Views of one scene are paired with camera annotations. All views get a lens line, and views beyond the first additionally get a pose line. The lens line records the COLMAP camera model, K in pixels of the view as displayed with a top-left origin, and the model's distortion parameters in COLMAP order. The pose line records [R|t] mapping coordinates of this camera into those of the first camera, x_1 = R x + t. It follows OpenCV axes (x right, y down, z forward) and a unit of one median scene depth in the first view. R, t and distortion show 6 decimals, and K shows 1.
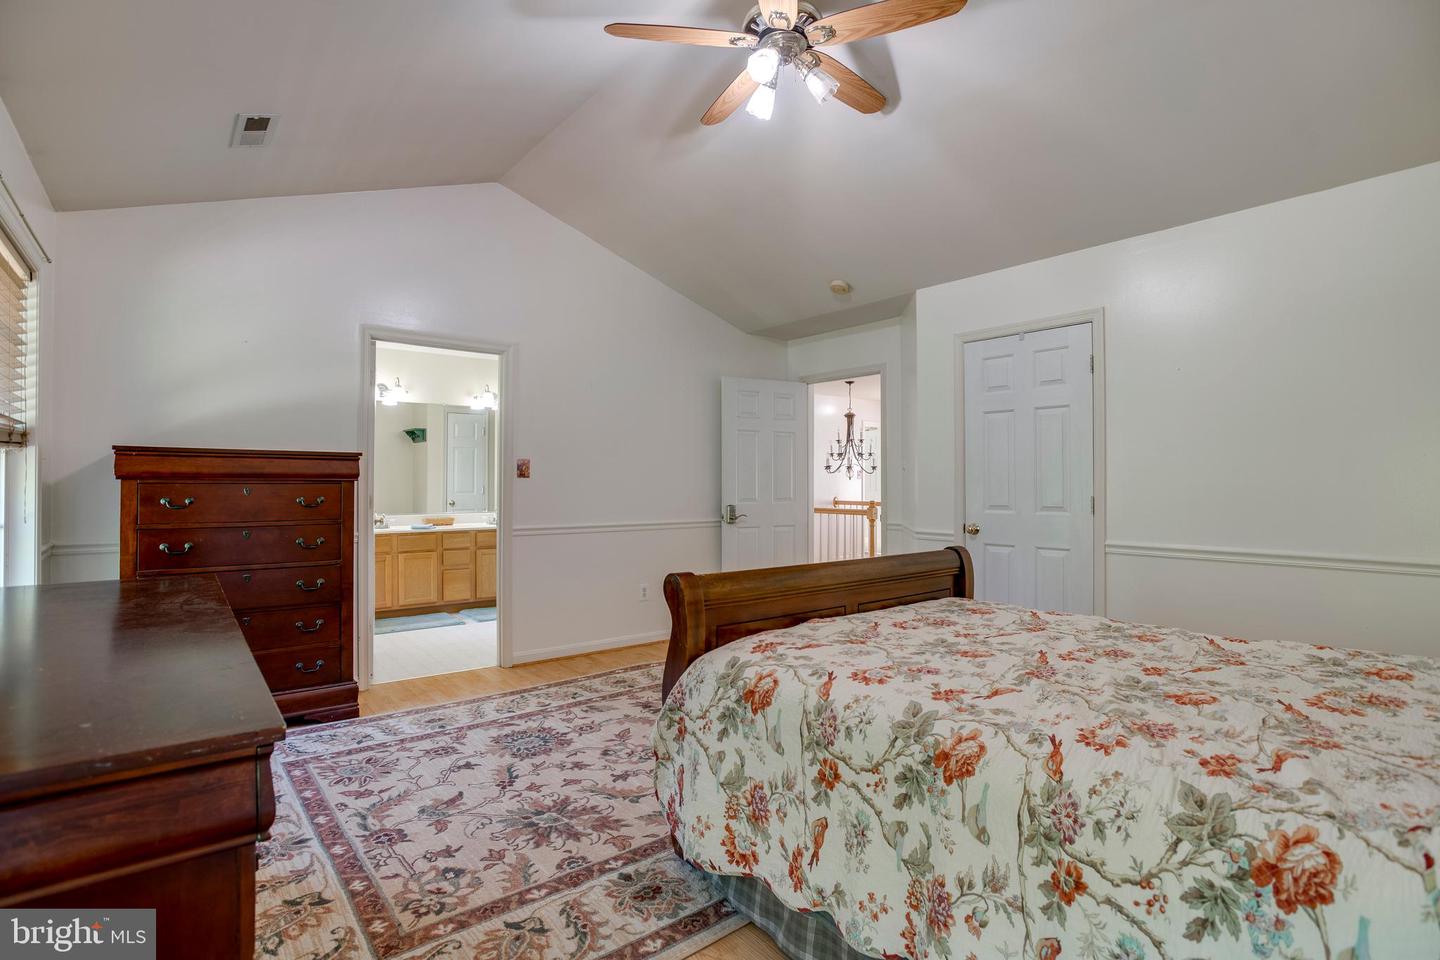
lens RADIAL K [[696.8, 0, 714.8], [0, 696.8, 476.1], [0, 0, 1]] dist [-0.040265, 0.004474]
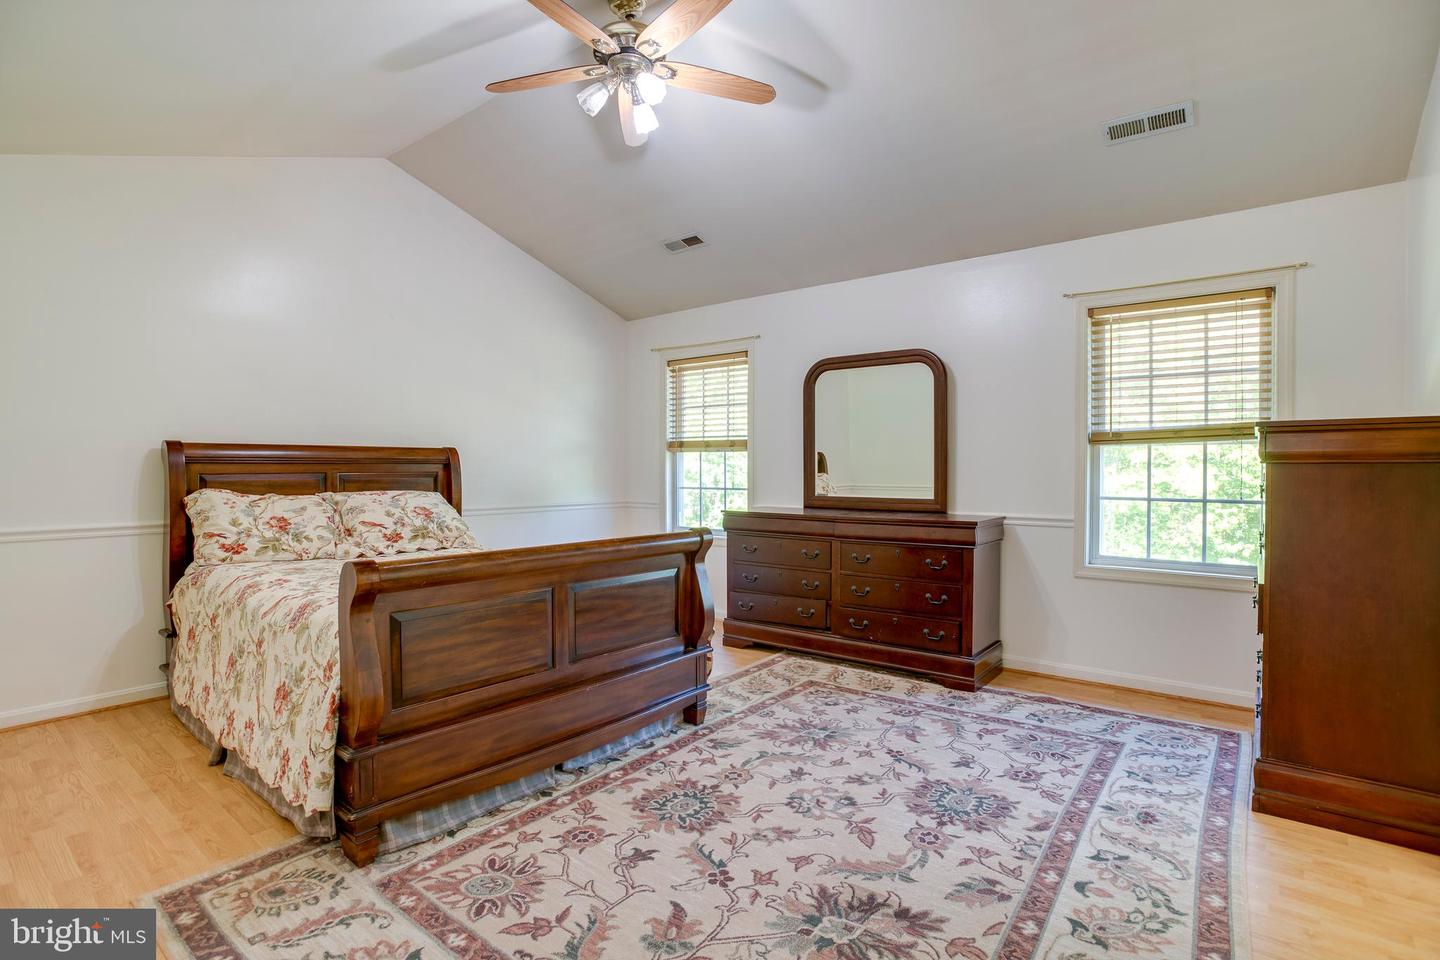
lens RADIAL K [[696.8, 0, 724.5], [0, 696.8, 476.5], [0, 0, 1]] dist [-0.040265, 0.004474]
pose [[-0.972428, -0.001502, -0.233199, 0.186038], [-0.003366, 0.999965, 0.007597, 0.019744], [0.233179, 0.008172, -0.972399, 1.896265]]
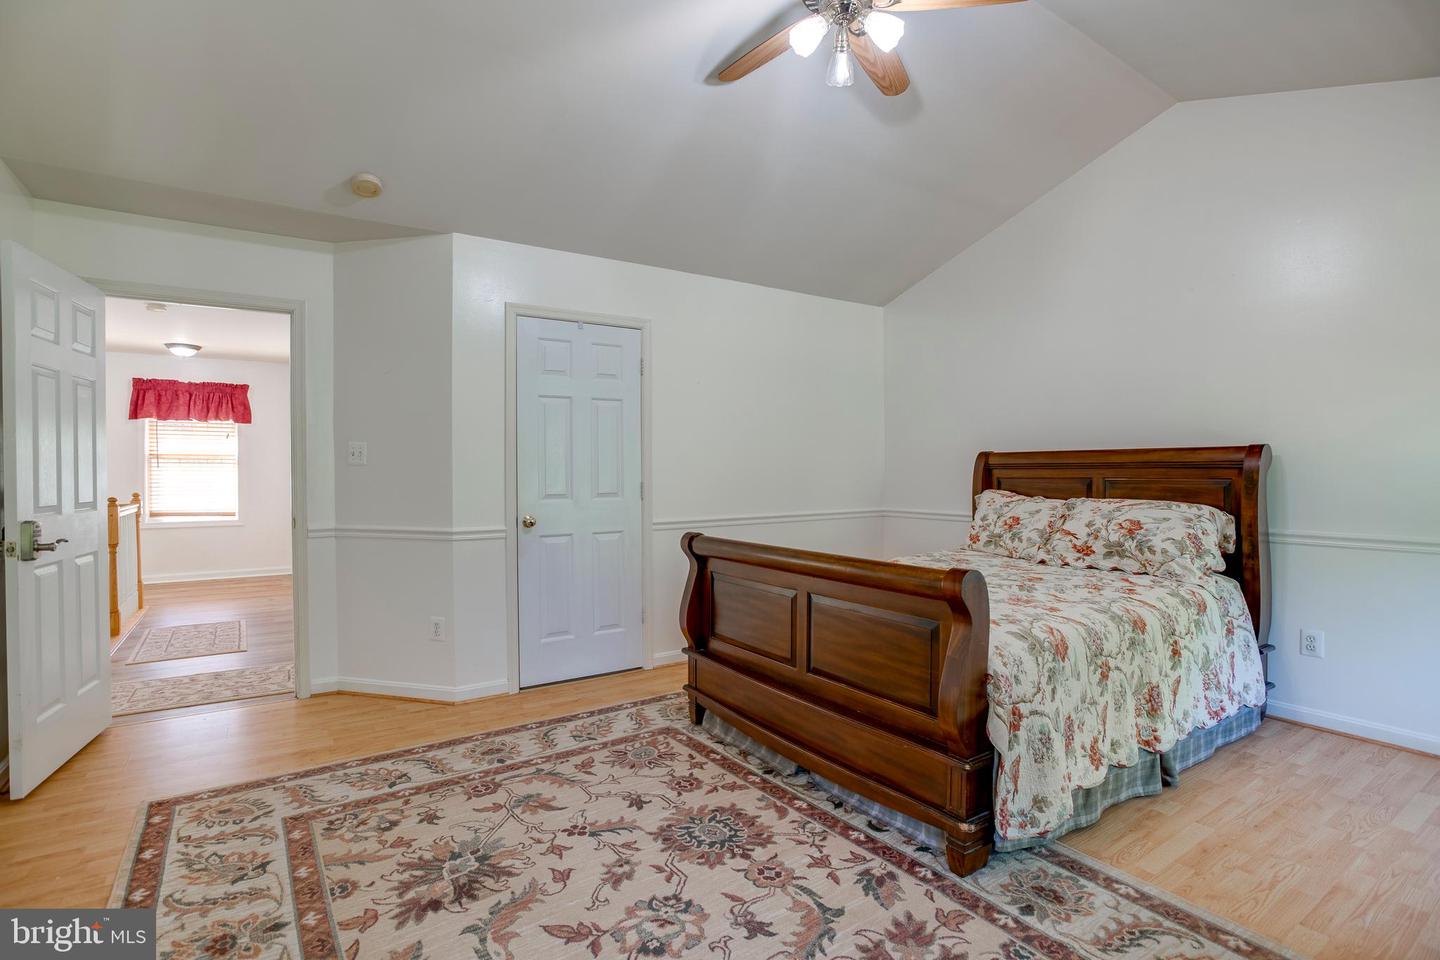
lens RADIAL K [[696.8, 0, 715.0], [0, 696.8, 483.5], [0, 0, 1]] dist [-0.040265, 0.004474]
pose [[0.079678, -0.018754, 0.996644, -0.761860], [-0.001538, 0.999819, 0.018937, 0.011927], [-0.996819, -0.003042, 0.079635, 0.987781]]
